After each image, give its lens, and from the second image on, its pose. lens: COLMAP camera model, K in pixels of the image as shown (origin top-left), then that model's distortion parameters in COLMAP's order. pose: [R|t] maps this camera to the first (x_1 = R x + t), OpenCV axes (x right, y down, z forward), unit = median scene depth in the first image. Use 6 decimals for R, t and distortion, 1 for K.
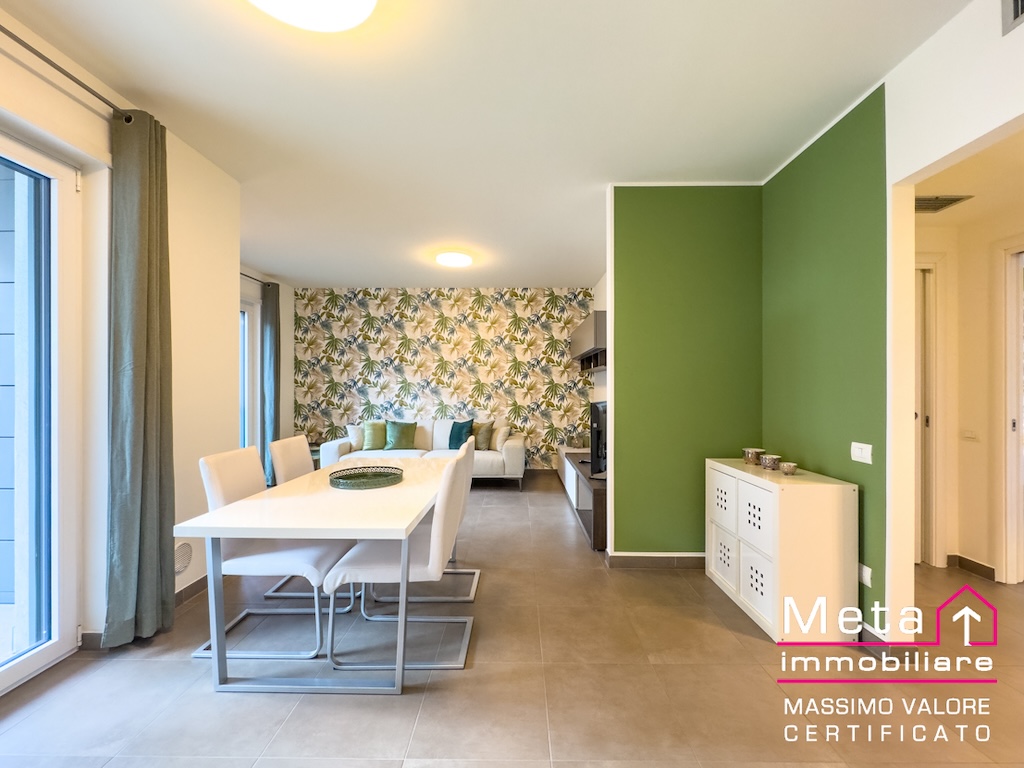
lens RADIAL K [[415.3, 0, 508.2], [0, 415.3, 387.6], [0, 0, 1]] dist [-0.001036, -0.000158]
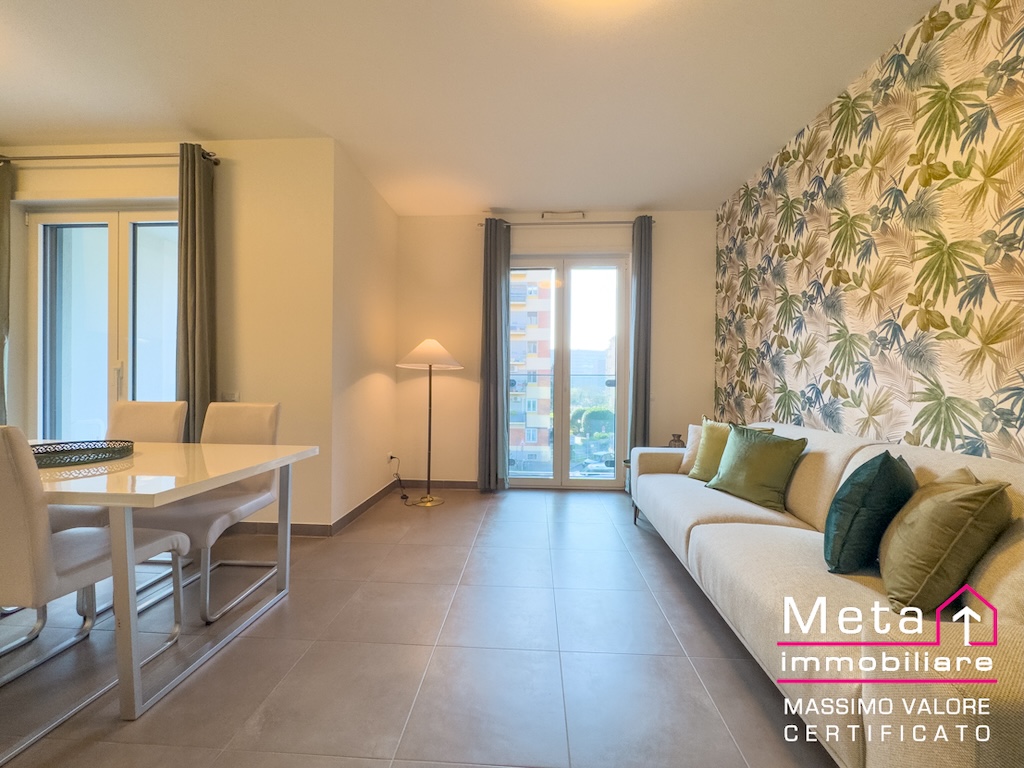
lens RADIAL K [[410.4, 0, 514.9], [0, 410.4, 381.5], [0, 0, 1]] dist [-0.000705, -0.000148]
pose [[-0.032560, 0.000760, -0.999469, 0.140538], [-0.006565, 0.999978, 0.000974, 0.031704], [0.999448, 0.006594, -0.032554, 0.709284]]
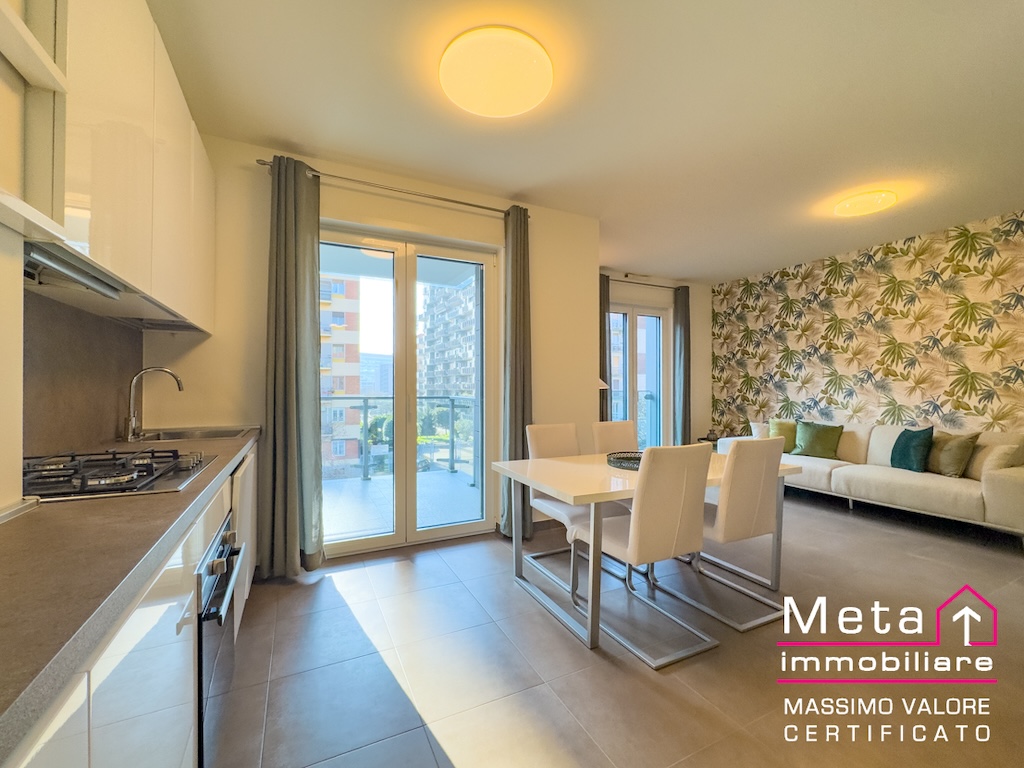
lens RADIAL K [[421.7, 0, 512.0], [0, 421.7, 384.0], [0, 0, 1]] dist [0.000217, -0.000339]
pose [[0.459553, -0.006424, -0.888127, 0.183430], [0.000076, 0.999974, -0.007193, 0.010654], [0.888150, 0.003238, 0.459542, 0.082600]]
